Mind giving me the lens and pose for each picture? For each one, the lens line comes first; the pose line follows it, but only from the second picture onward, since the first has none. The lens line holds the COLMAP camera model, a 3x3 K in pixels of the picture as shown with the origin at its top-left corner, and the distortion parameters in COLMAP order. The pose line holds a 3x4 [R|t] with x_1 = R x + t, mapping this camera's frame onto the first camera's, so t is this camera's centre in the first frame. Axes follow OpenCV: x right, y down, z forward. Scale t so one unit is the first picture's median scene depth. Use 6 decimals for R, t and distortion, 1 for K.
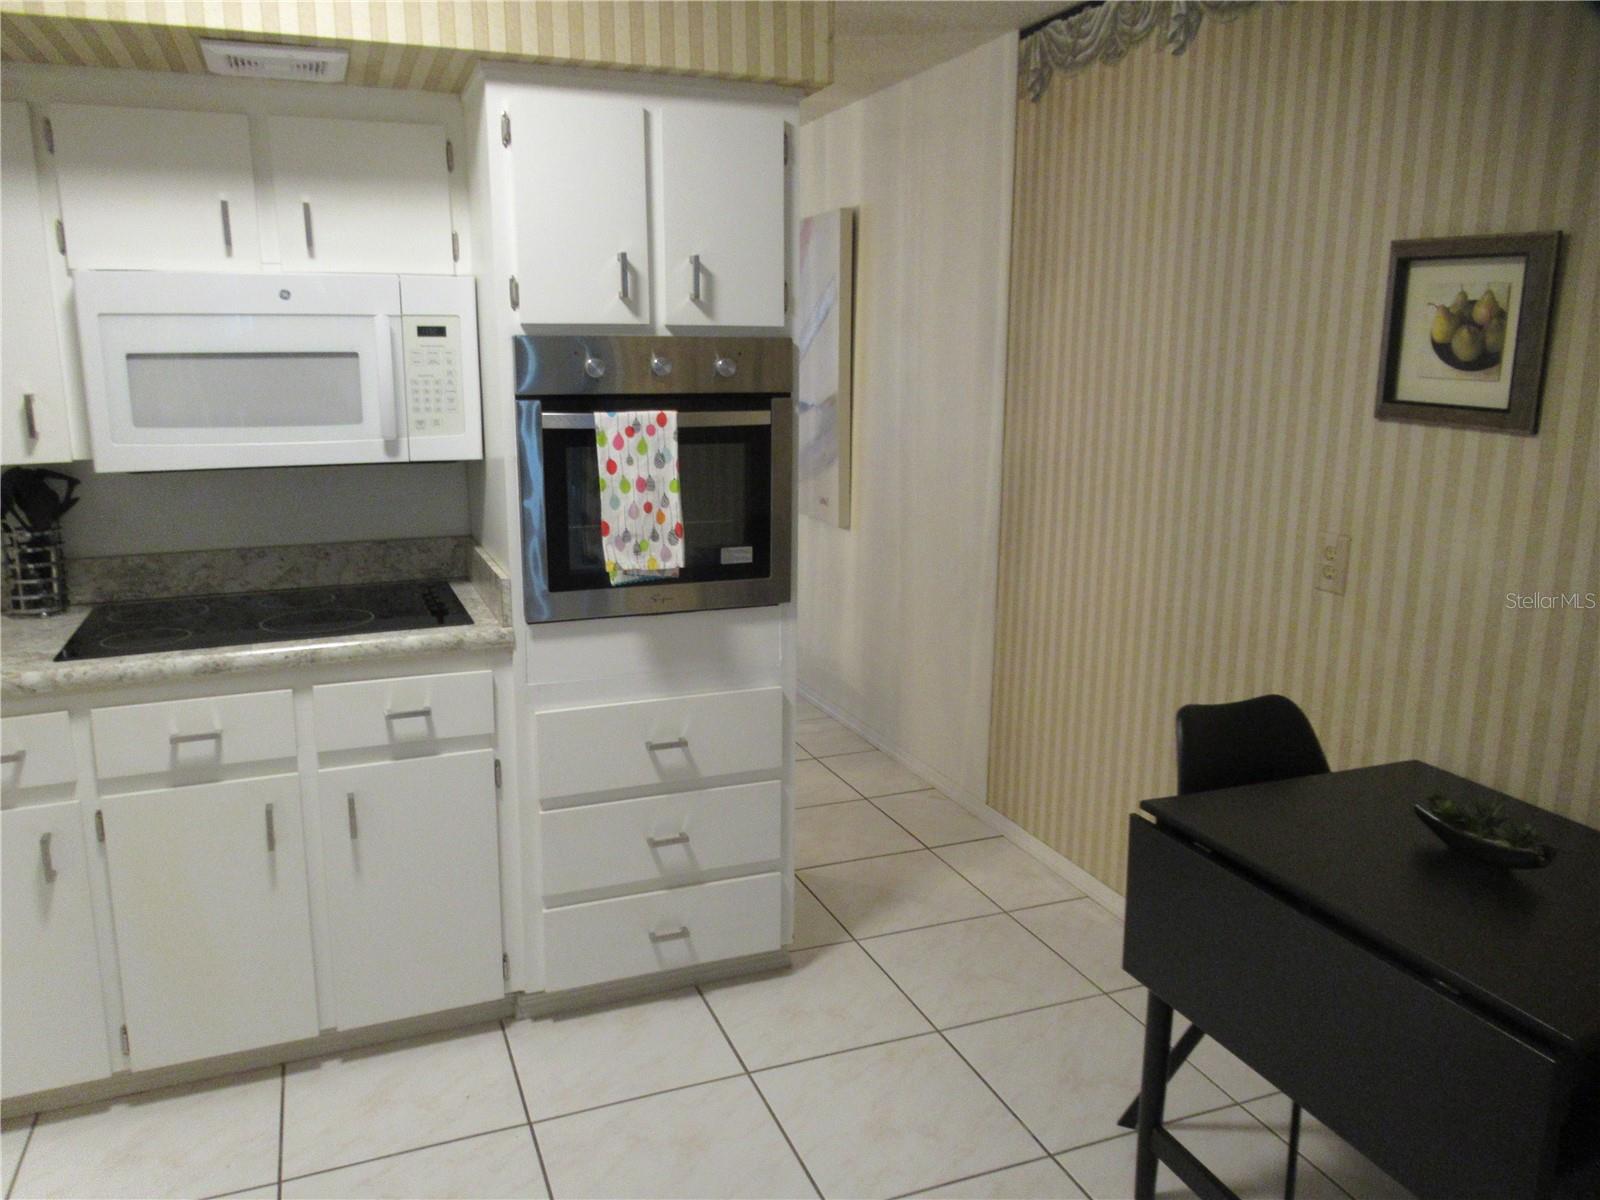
lens RADIAL K [[1194.7, 0, 796.0], [0, 1194.7, 569.8], [0, 0, 1]] dist [-0.013632, 0.006924]
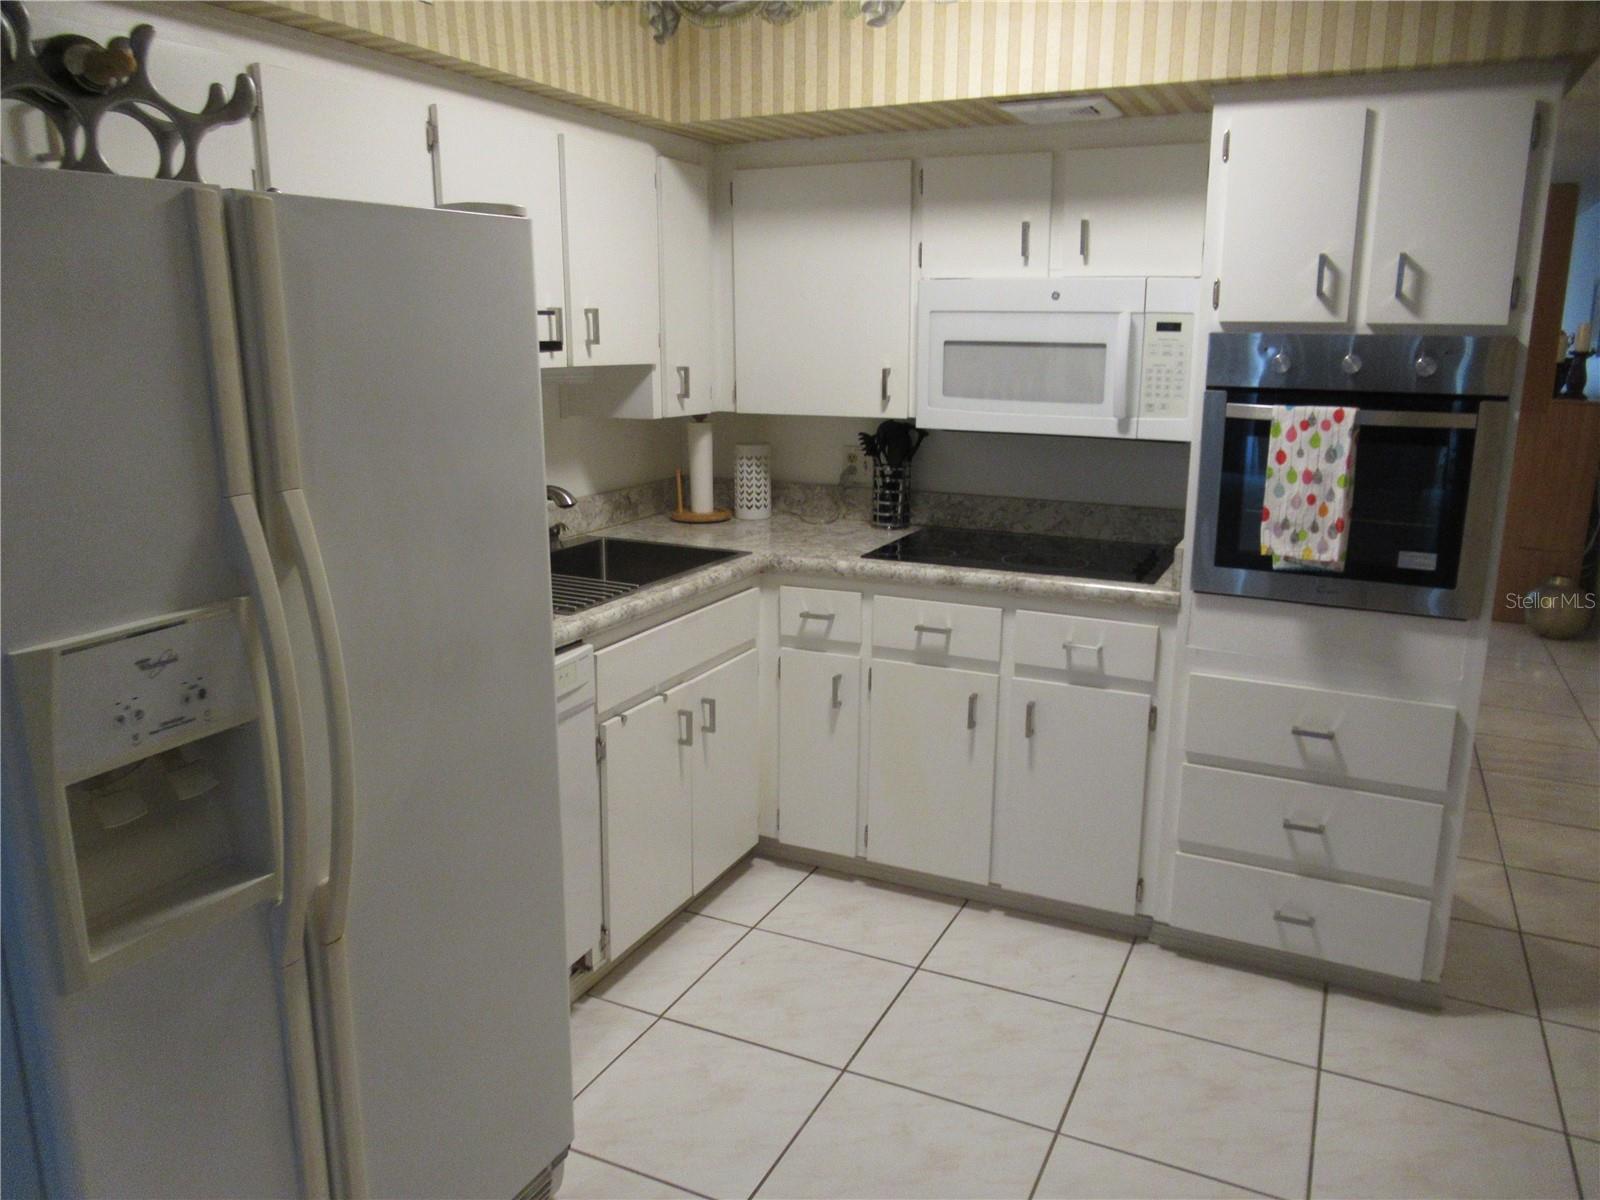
lens RADIAL K [[1194.7, 0, 796.0], [0, 1194.7, 569.8], [0, 0, 1]] dist [-0.013632, 0.006924]
pose [[0.669878, 0.156480, -0.725795, 0.328253], [-0.146715, 0.986162, 0.077202, -0.006107], [0.727831, 0.054769, 0.683566, -0.028642]]
